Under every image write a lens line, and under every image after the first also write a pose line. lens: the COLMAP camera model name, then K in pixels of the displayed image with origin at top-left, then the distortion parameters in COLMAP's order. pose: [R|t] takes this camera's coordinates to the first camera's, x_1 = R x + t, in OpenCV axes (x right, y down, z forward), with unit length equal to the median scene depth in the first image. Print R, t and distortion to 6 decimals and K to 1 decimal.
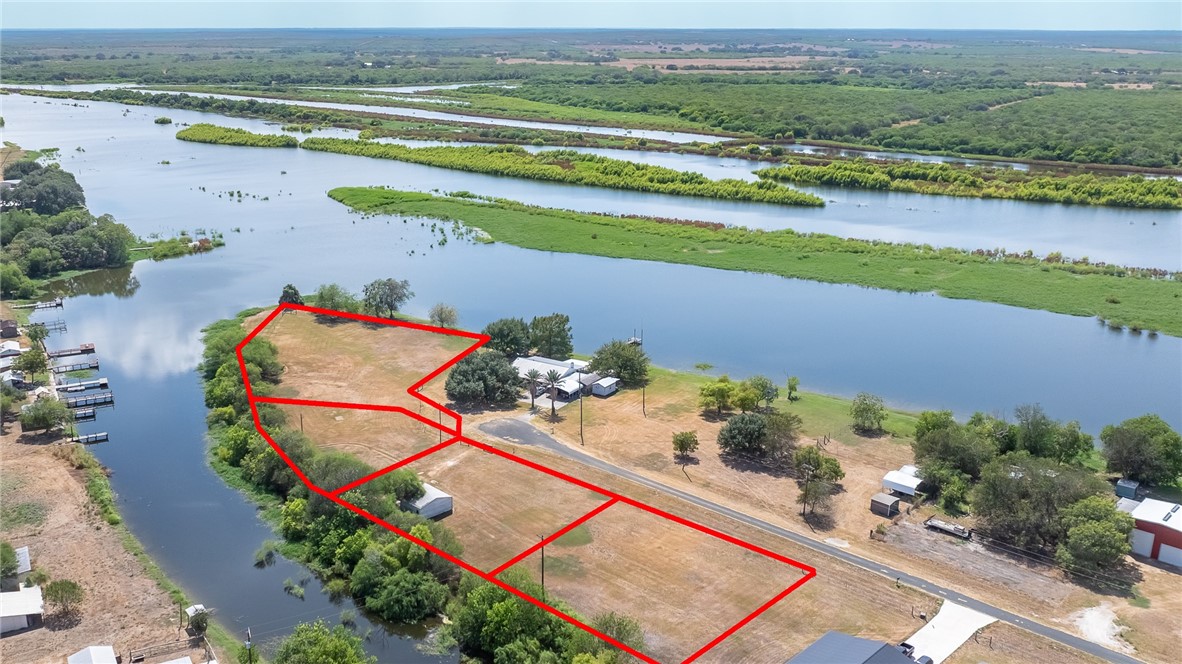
lens RADIAL K [[1047.1, 0, 545.5], [0, 1047.1, 331.8], [0, 0, 1]] dist [-0.007011, 0.003023]
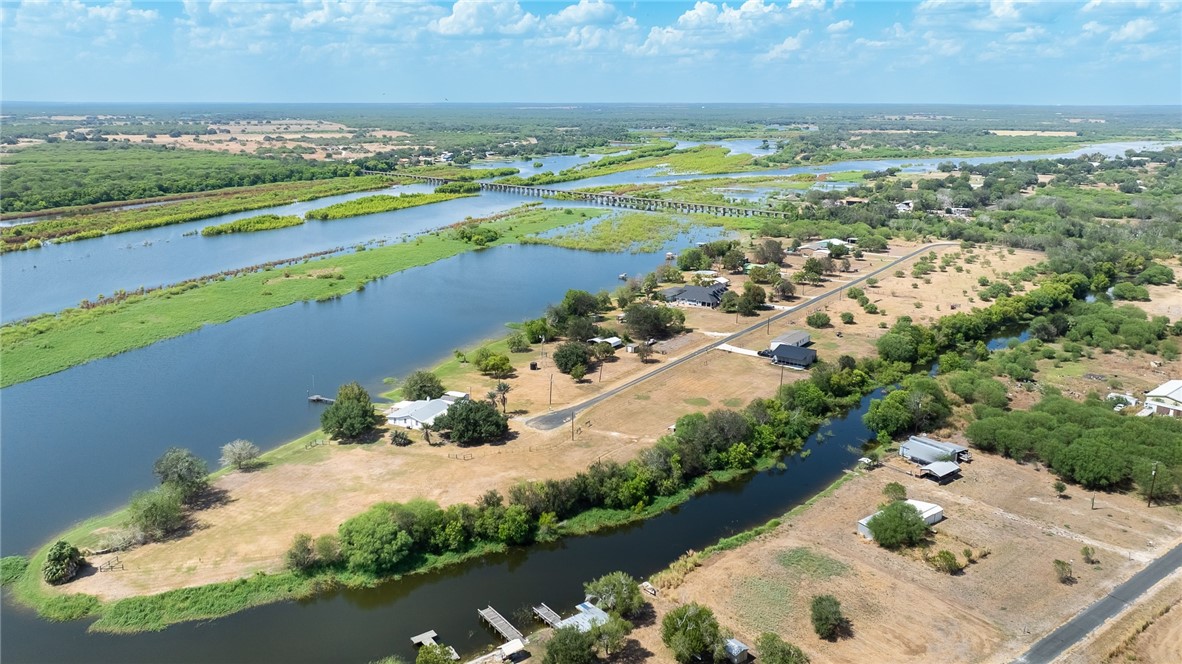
lens RADIAL K [[877.7, 0, 591.0], [0, 877.7, 332.0], [0, 0, 1]] dist [-0.023598, -0.005542]
pose [[-0.148307, -0.260908, 0.953904, -0.619990], [0.269285, 0.917468, 0.292809, -0.186387], [-0.951573, 0.300298, -0.065808, 0.564928]]
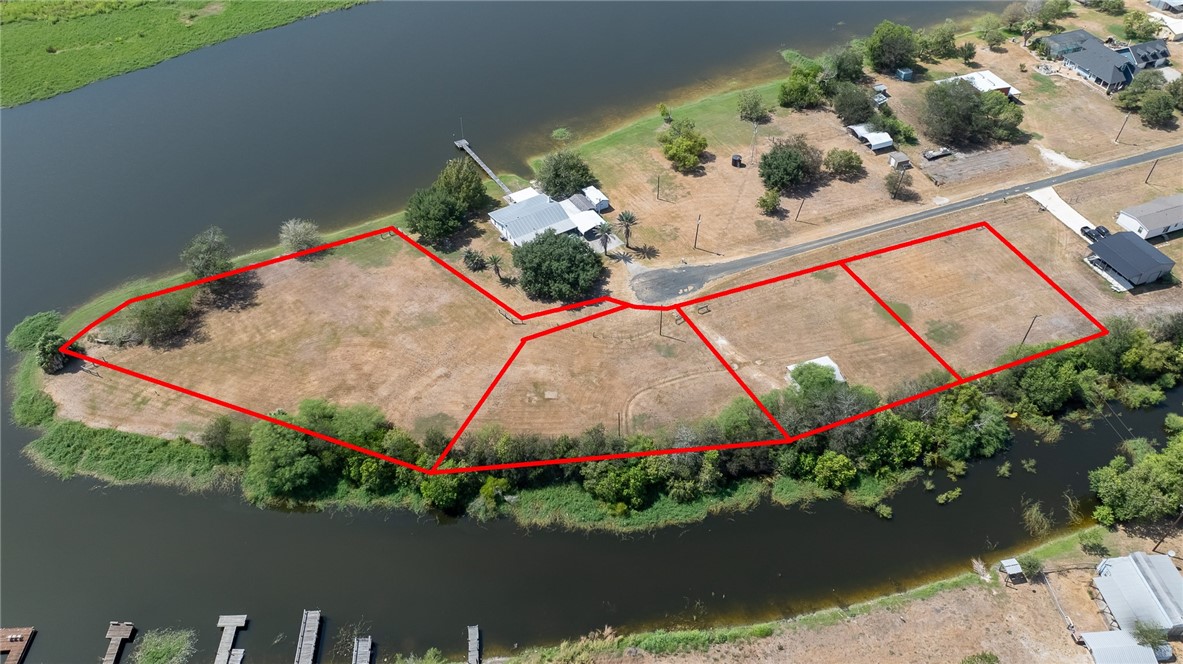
lens RADIAL K [[878.5, 0, 591.5], [0, 878.5, 332.0], [0, 0, 1]] dist [-0.023598, -0.005542]
pose [[0.412919, -0.635228, 0.652674, -0.369227], [0.263315, 0.769280, 0.582128, -0.219188], [-0.871873, -0.068513, 0.484915, 0.369036]]
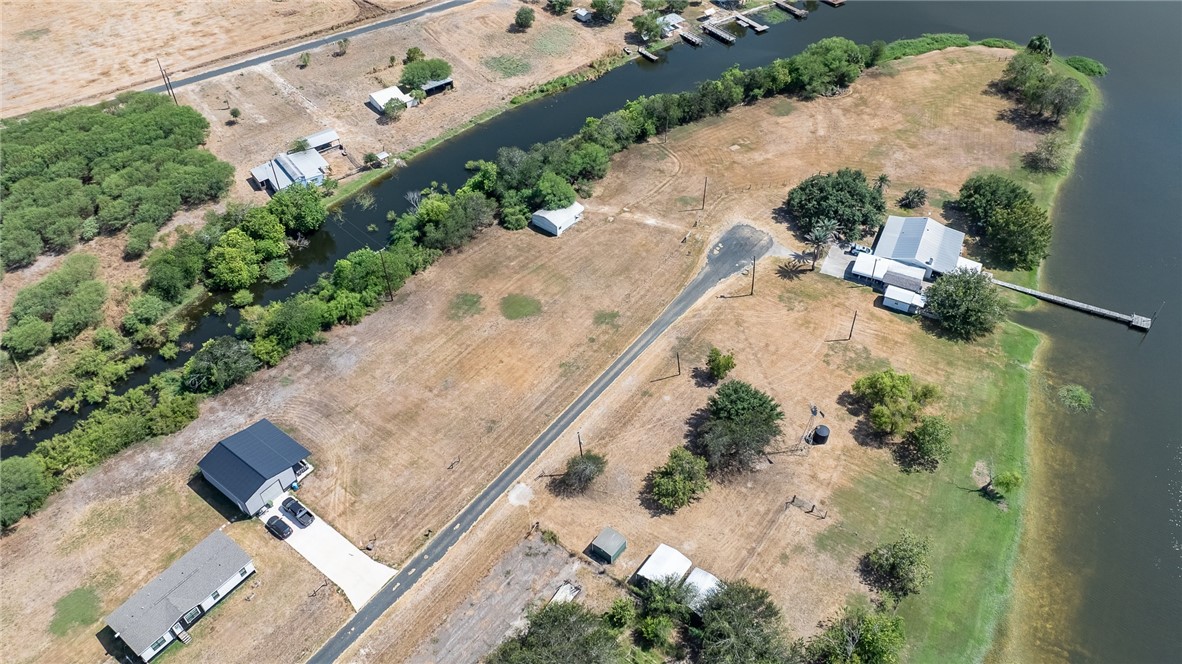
lens RADIAL K [[877.7, 0, 591.0], [0, 877.7, 332.0], [0, 0, 1]] dist [-0.023598, -0.005542]
pose [[0.129904, 0.681777, -0.719934, 0.336975], [-0.269047, 0.723082, 0.636212, -0.188066], [0.954326, 0.111049, 0.277361, 0.371059]]
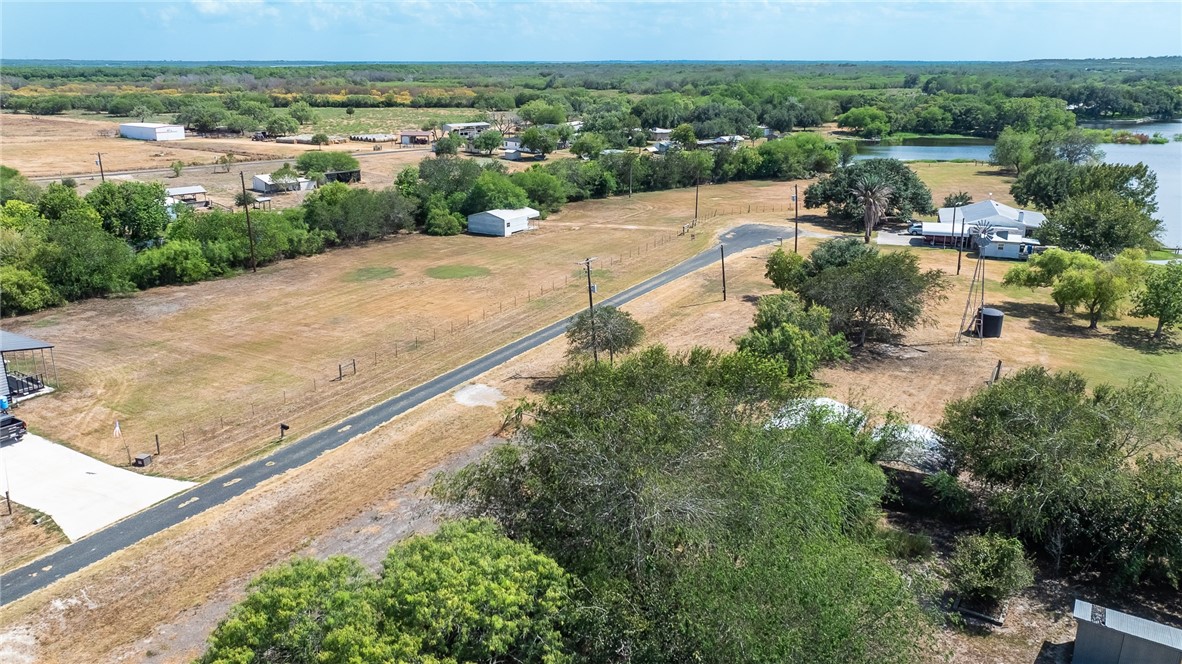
lens RADIAL K [[877.7, 0, 591.0], [0, 877.7, 332.0], [0, 0, 1]] dist [-0.023598, -0.005542]
pose [[0.248692, 0.281811, -0.926680, 0.289452], [-0.267557, 0.939499, 0.213905, 0.034807], [0.930895, 0.194743, 0.309046, 0.413141]]
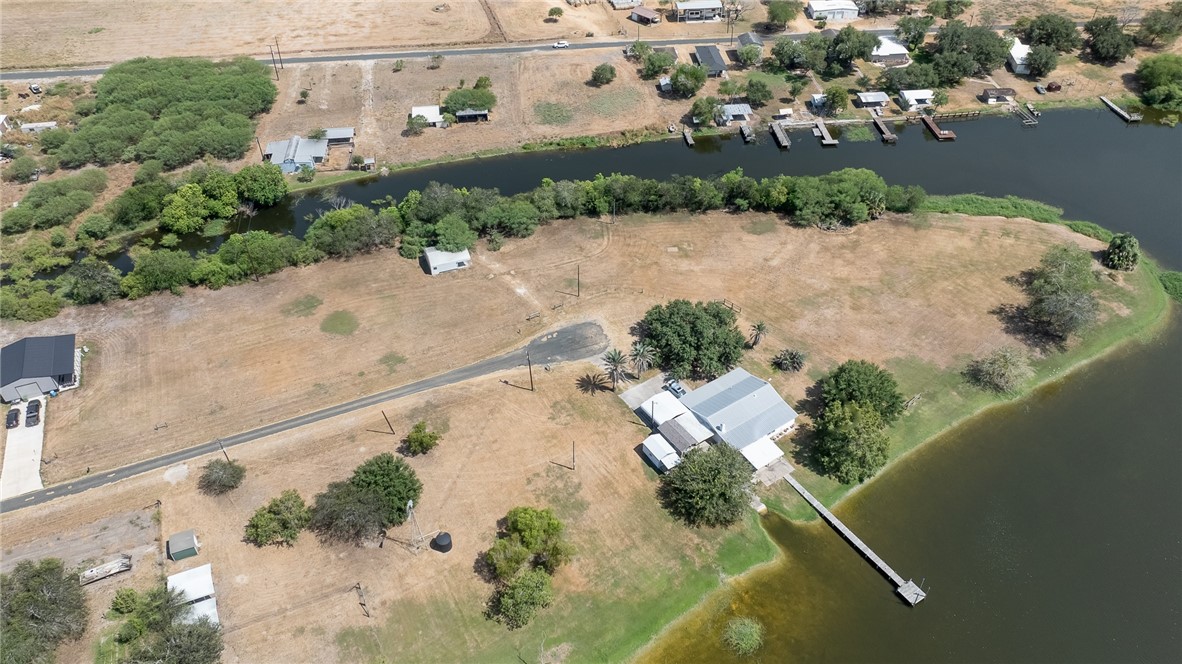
lens RADIAL K [[877.7, 0, 591.0], [0, 877.7, 332.0], [0, 0, 1]] dist [-0.023598, -0.005542]
pose [[-0.378504, 0.609001, -0.697031, 0.285040], [-0.254583, 0.655517, 0.710975, -0.269397], [0.889900, 0.446559, -0.093074, 0.618785]]
